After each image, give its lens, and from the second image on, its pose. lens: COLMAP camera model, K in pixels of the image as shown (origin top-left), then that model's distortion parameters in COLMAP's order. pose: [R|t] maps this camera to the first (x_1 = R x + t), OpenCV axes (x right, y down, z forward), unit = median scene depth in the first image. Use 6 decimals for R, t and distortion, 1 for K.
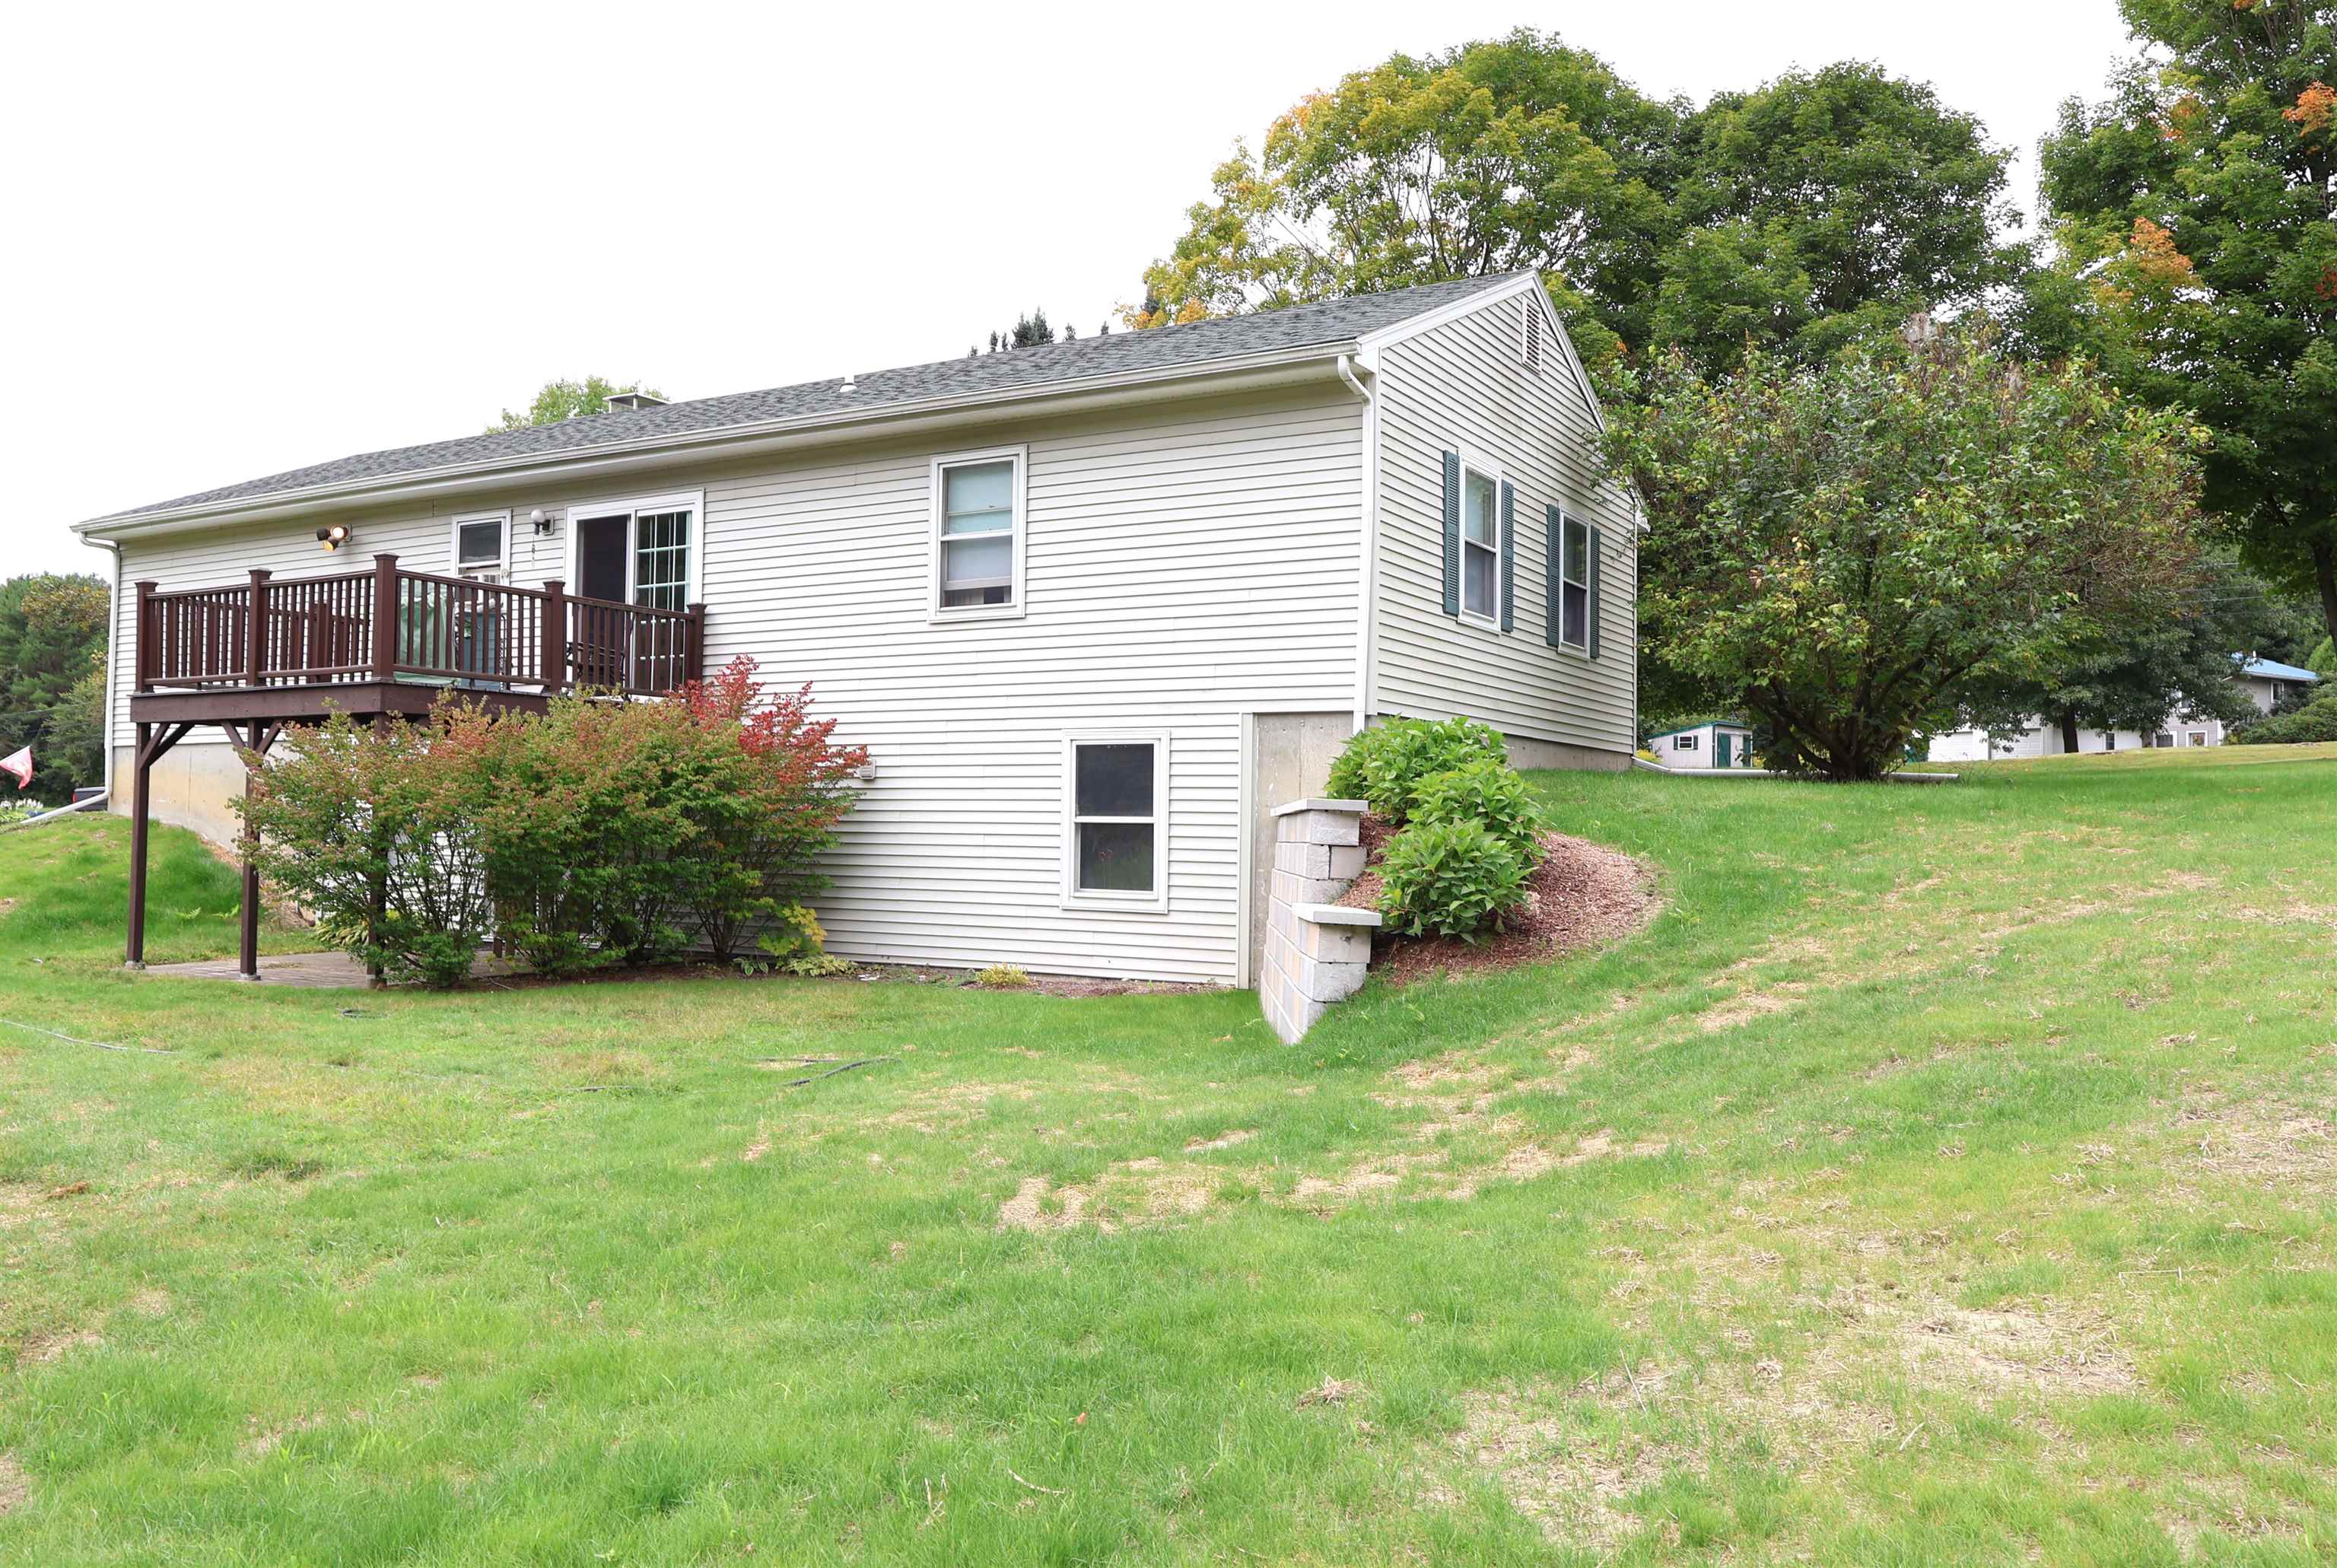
lens RADIAL K [[1794.6, 0, 1168.5], [0, 1794.6, 784.0], [0, 0, 1]] dist [-0.116671, -0.000832]
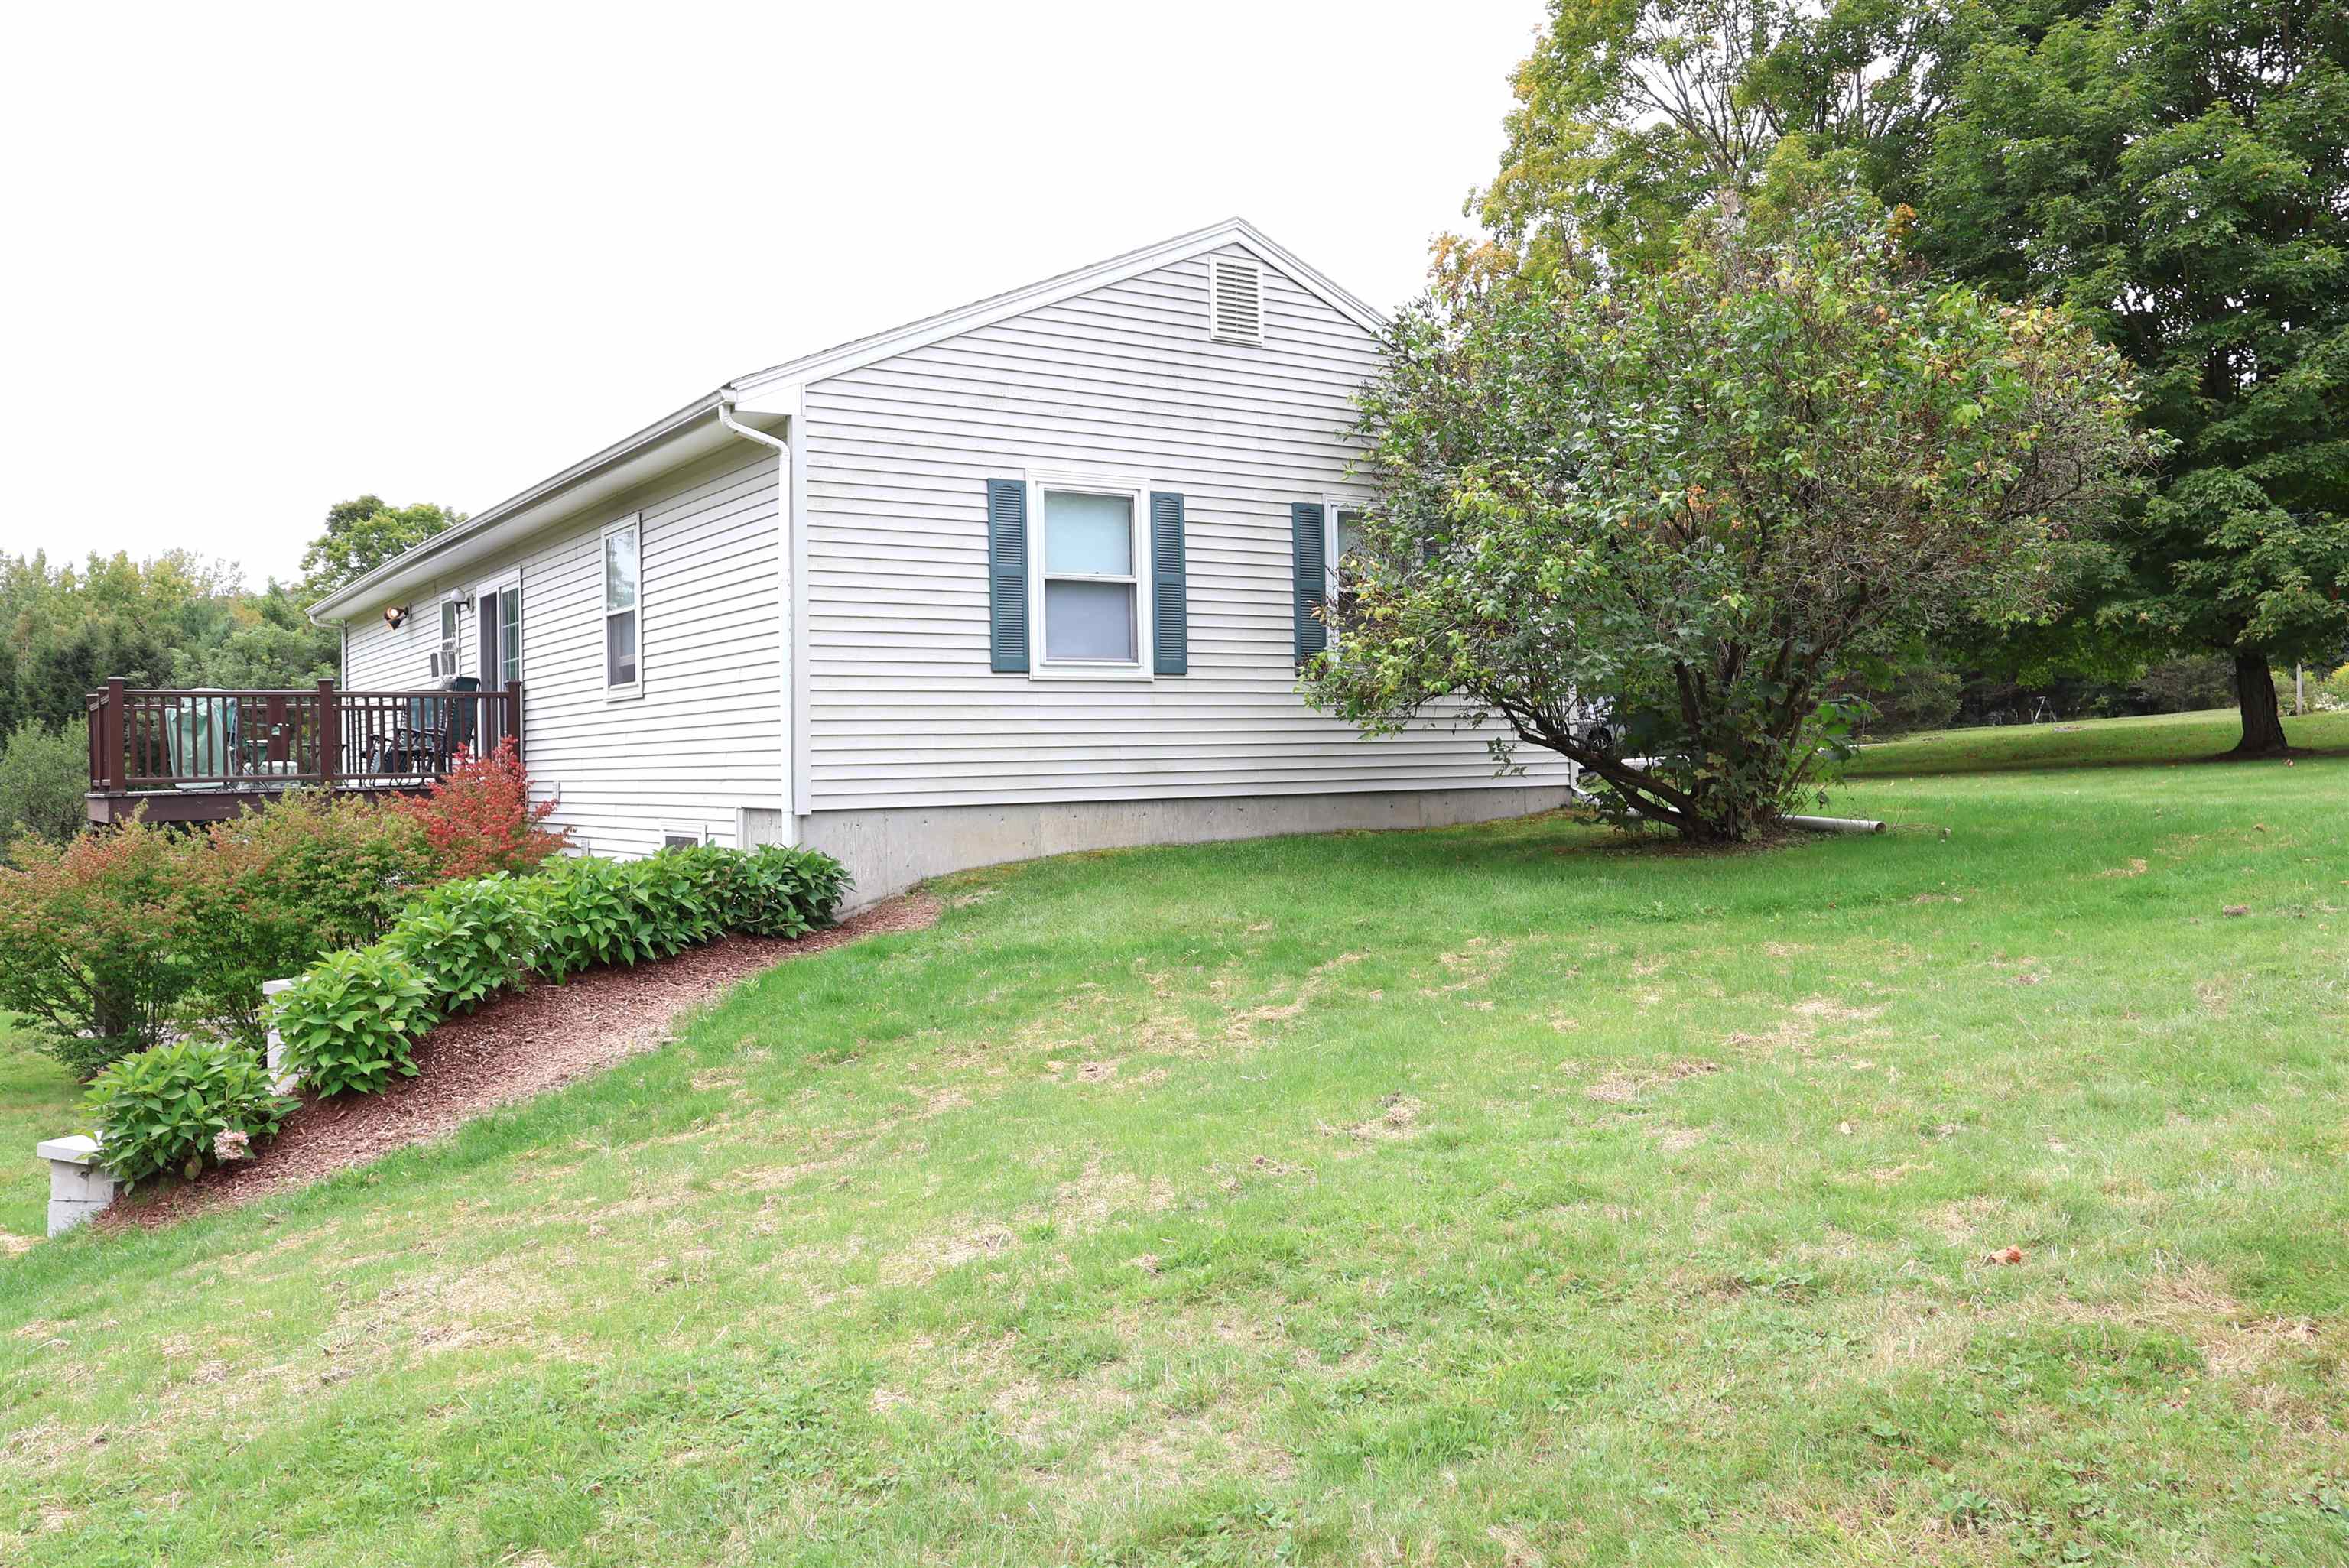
lens RADIAL K [[1736.7, 0, 1174.5], [0, 1736.7, 784.0], [0, 0, 1]] dist [-0.048058, -0.000987]
pose [[0.894102, -0.023924, -0.447223, 0.593469], [0.046824, 0.998093, 0.040219, -0.070644], [0.445408, -0.056901, 0.893518, 0.292304]]
